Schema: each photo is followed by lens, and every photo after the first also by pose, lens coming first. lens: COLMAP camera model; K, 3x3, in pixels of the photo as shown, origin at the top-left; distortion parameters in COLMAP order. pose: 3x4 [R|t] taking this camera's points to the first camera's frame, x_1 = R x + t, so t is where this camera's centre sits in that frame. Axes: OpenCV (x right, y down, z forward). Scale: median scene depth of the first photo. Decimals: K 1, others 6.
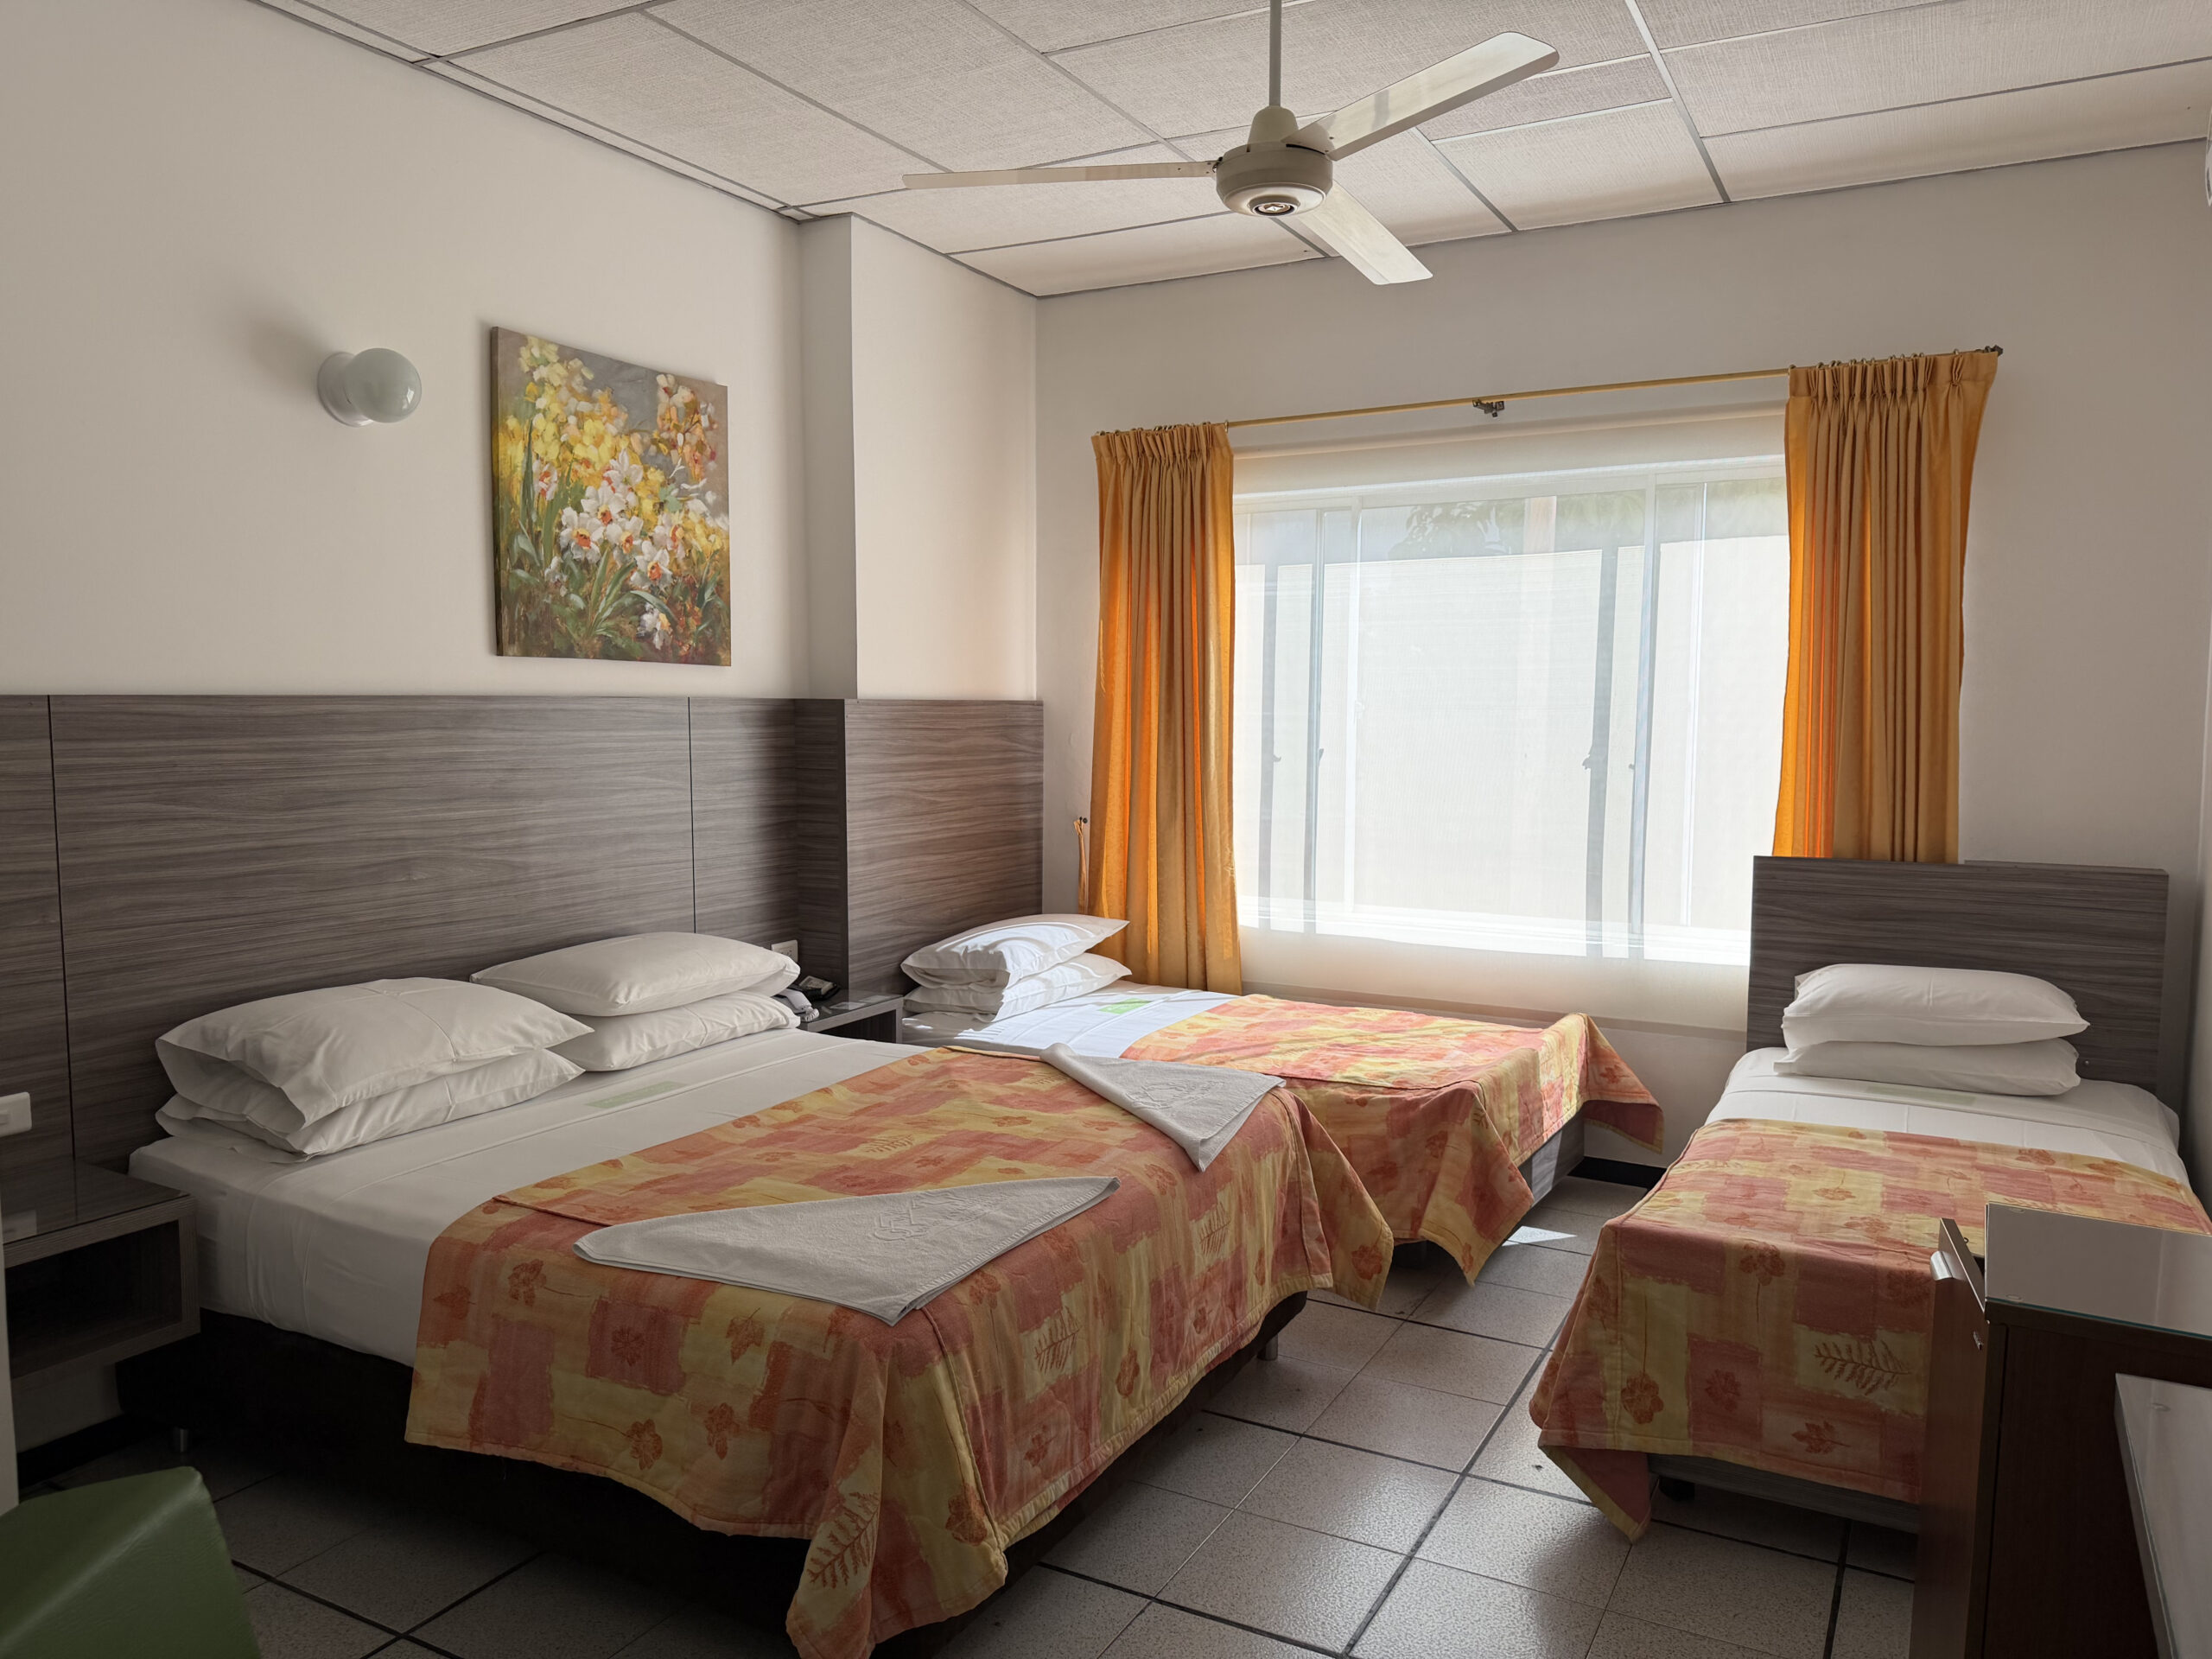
lens RADIAL K [[1556.0, 0, 1112.9], [0, 1556.0, 831.8], [0, 0, 1]] dist [0.000129, -0.027514]
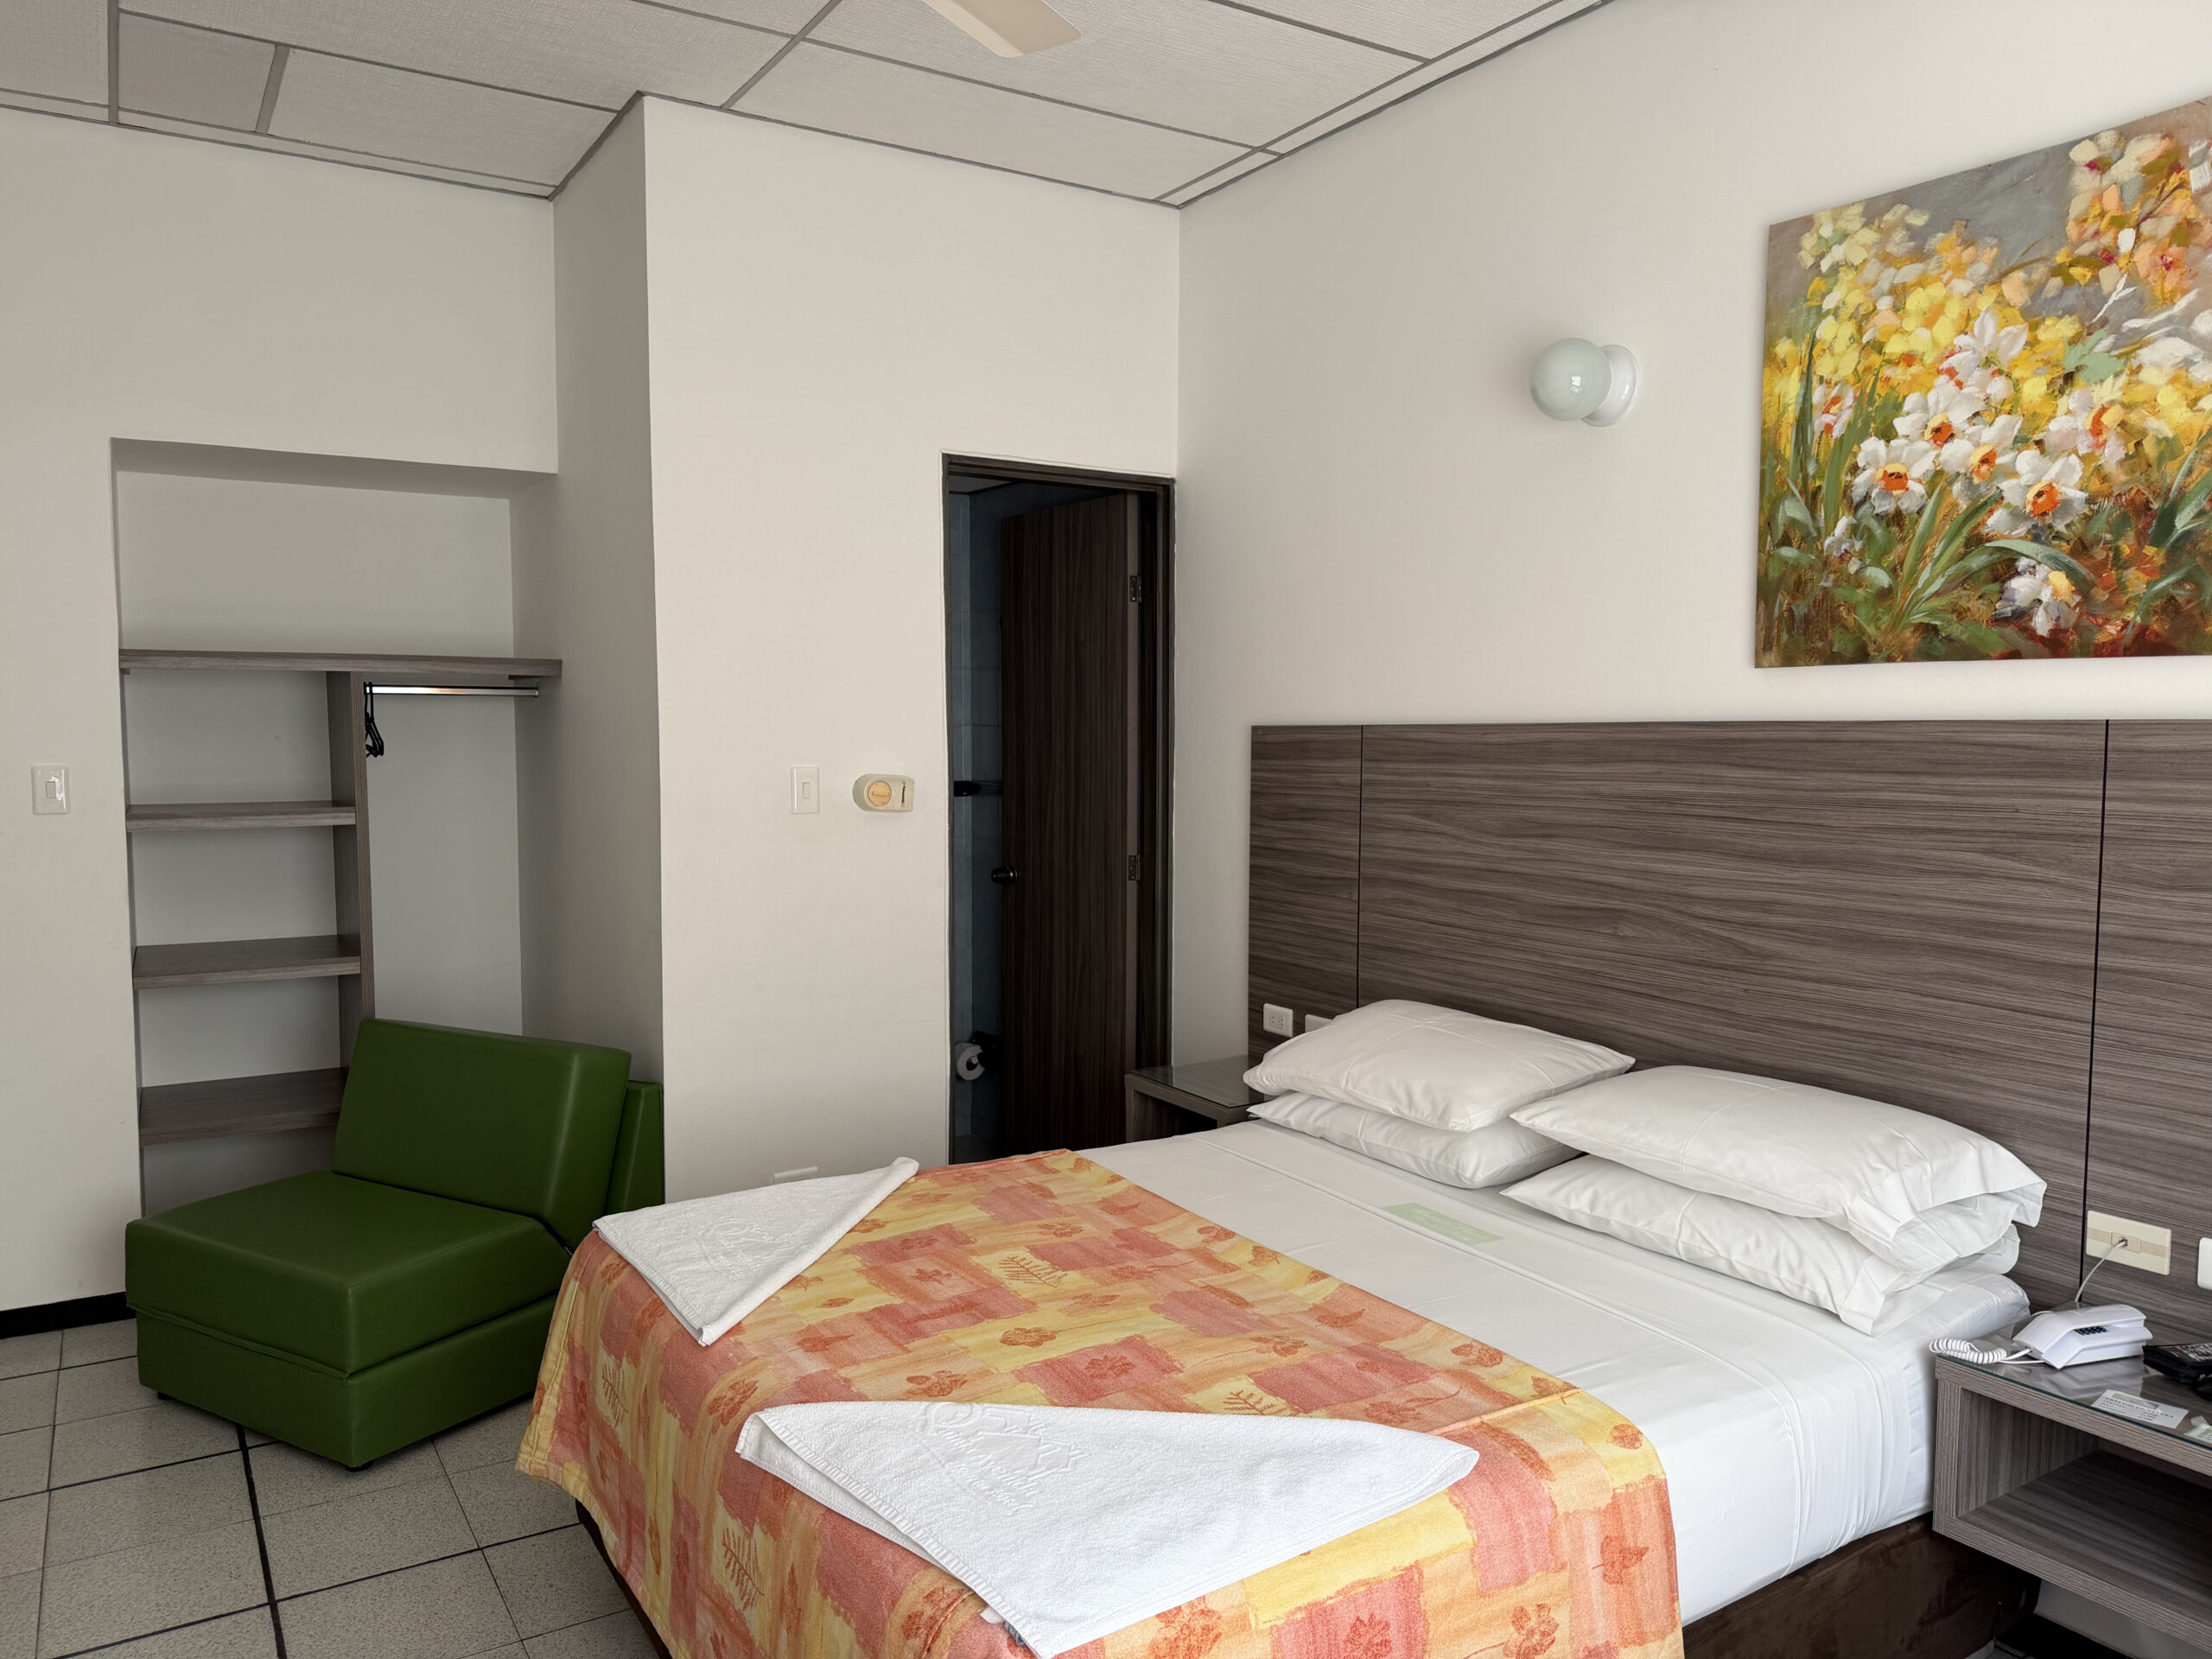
lens RADIAL K [[1556.0, 0, 1158.8], [0, 1556.0, 836.2], [0, 0, 1]] dist [0.000129, -0.027514]
pose [[-0.480464, 0.049078, -0.875640, 0.385619], [-0.080821, 0.991707, 0.099930, -0.080411], [0.873283, 0.118783, -0.472512, 1.059811]]
